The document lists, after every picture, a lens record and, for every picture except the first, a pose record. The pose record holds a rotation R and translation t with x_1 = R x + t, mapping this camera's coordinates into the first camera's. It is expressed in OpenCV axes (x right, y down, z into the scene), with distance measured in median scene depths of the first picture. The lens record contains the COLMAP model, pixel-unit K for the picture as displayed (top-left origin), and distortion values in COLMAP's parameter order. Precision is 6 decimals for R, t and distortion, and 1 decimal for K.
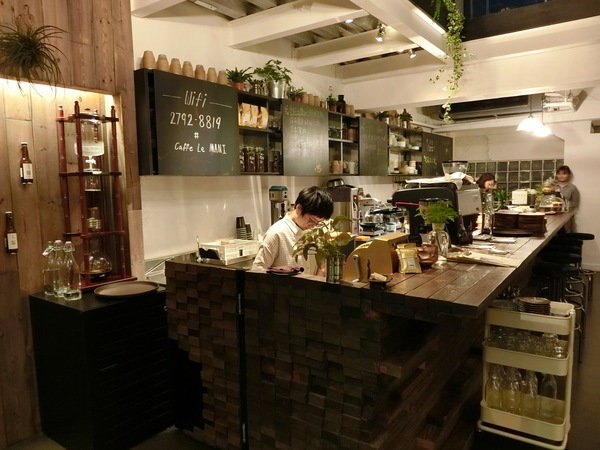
lens RADIAL K [[445.6, 0, 298.5], [0, 445.6, 227.1], [0, 0, 1]] dist [-0.030860, -0.002477]
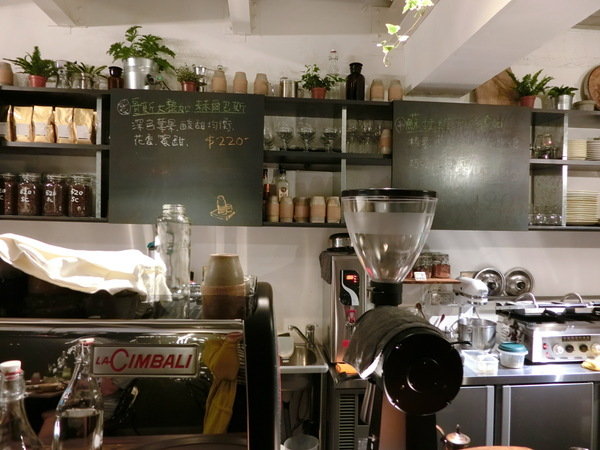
lens RADIAL K [[445.6, 0, 298.5], [0, 445.6, 227.1], [0, 0, 1]] dist [-0.030860, -0.002477]
pose [[0.633678, 0.037123, -0.772706, 0.388611], [-0.106904, 0.993467, -0.039941, -0.078500], [0.766175, 0.107915, 0.633507, 0.571365]]
